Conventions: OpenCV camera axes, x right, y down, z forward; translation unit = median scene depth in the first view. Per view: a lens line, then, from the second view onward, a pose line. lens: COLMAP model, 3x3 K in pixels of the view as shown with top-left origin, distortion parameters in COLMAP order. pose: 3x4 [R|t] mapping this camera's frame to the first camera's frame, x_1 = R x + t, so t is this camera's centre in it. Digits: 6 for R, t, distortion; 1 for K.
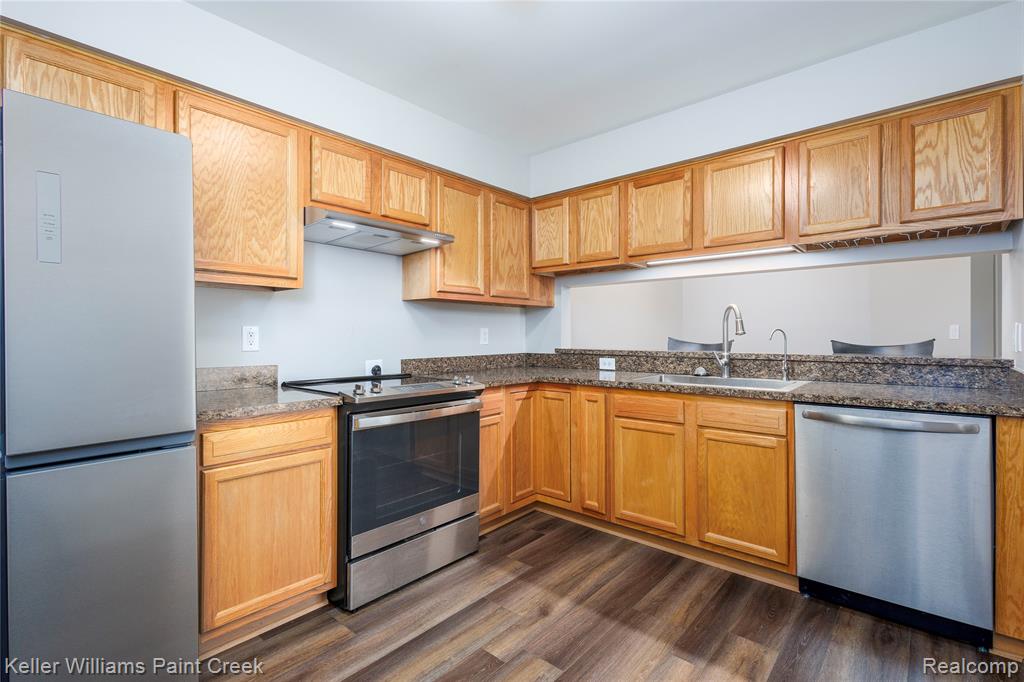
lens RADIAL K [[477.9, 0, 511.7], [0, 477.9, 338.2], [0, 0, 1]] dist [0.032479, -0.000475]
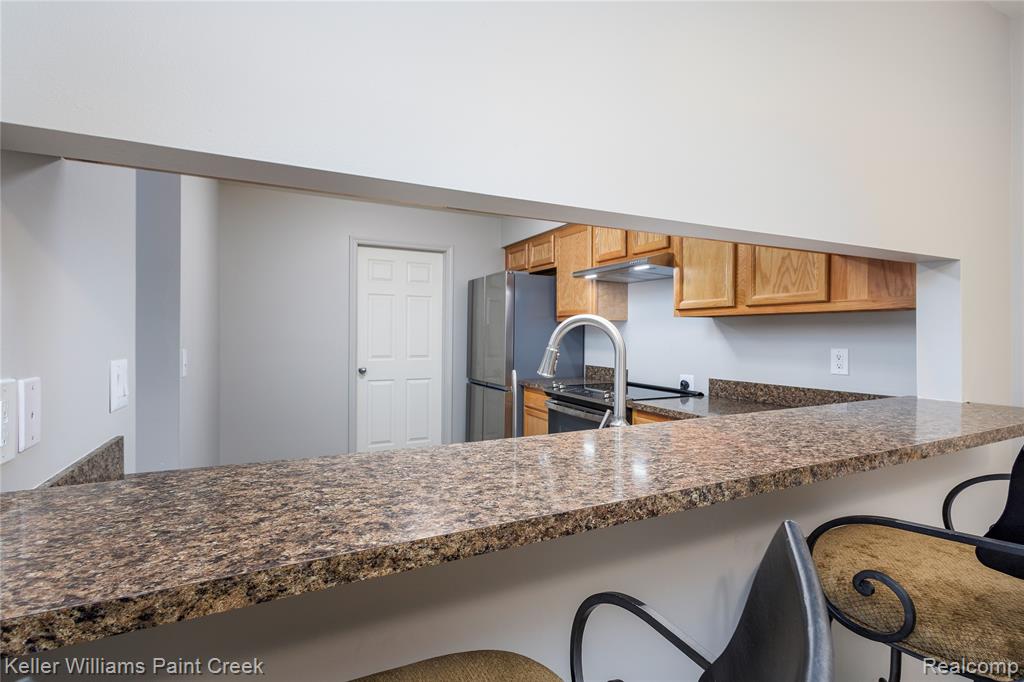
lens RADIAL K [[477.9, 0, 511.8], [0, 477.9, 338.8], [0, 0, 1]] dist [0.032479, -0.000475]
pose [[-0.392686, 0.003691, -0.919665, 0.816474], [-0.007689, 0.999944, 0.007296, -0.040842], [0.919641, 0.009936, -0.392635, 0.980614]]
